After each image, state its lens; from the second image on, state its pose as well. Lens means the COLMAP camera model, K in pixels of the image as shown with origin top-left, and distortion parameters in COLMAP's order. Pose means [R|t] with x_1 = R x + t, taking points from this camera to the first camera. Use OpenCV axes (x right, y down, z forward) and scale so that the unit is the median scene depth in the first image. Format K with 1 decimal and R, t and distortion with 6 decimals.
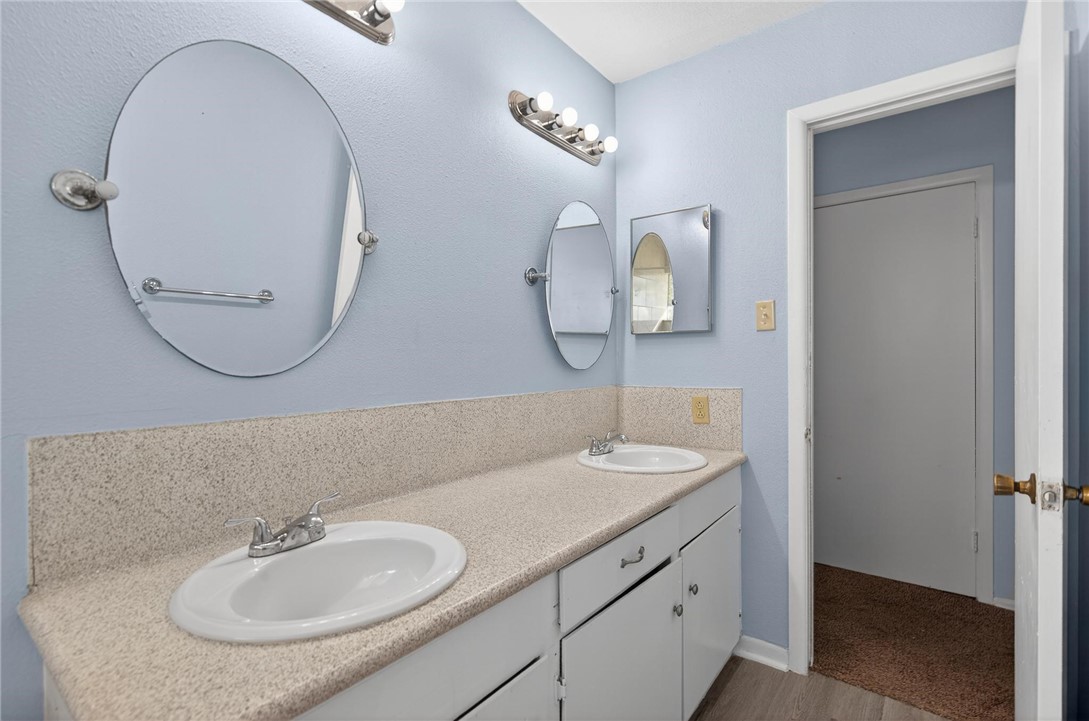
lens RADIAL K [[486.7, 0, 547.9], [0, 486.7, 355.9], [0, 0, 1]] dist [0.004916, 0.000557]
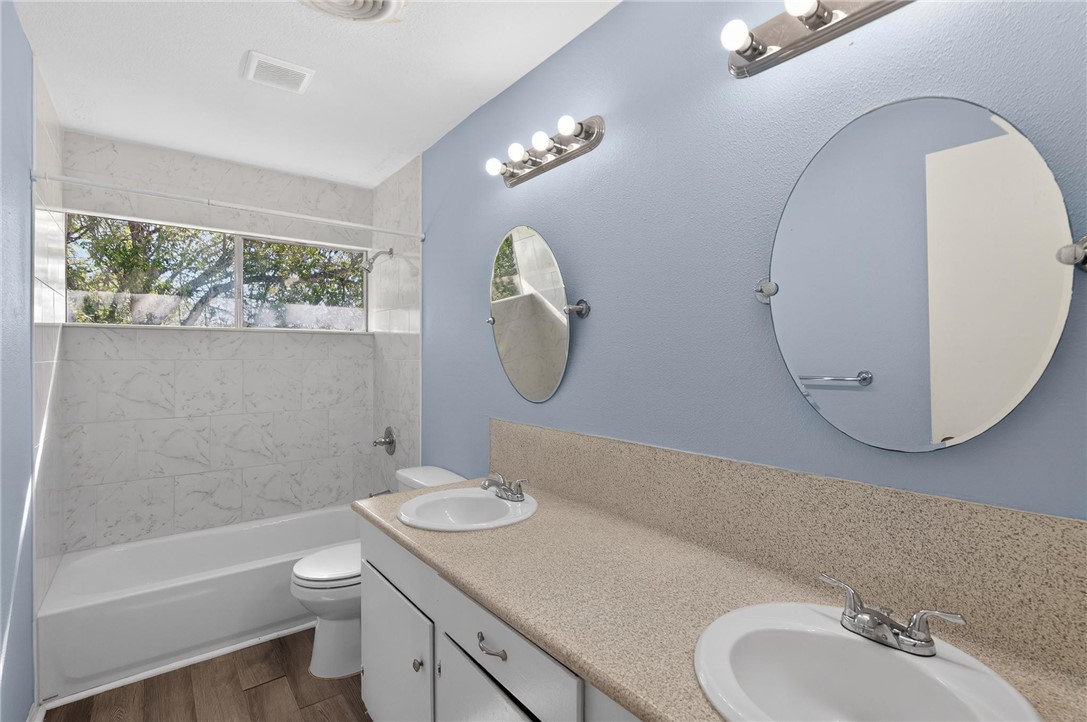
lens RADIAL K [[485.8, 0, 546.9], [0, 485.8, 356.4], [0, 0, 1]] dist [0.004916, 0.000557]
pose [[-0.201427, -0.002675, -0.979500, 0.853215], [0.002476, 0.999992, -0.003241, -0.089037], [0.979500, -0.003078, -0.201419, 1.068457]]
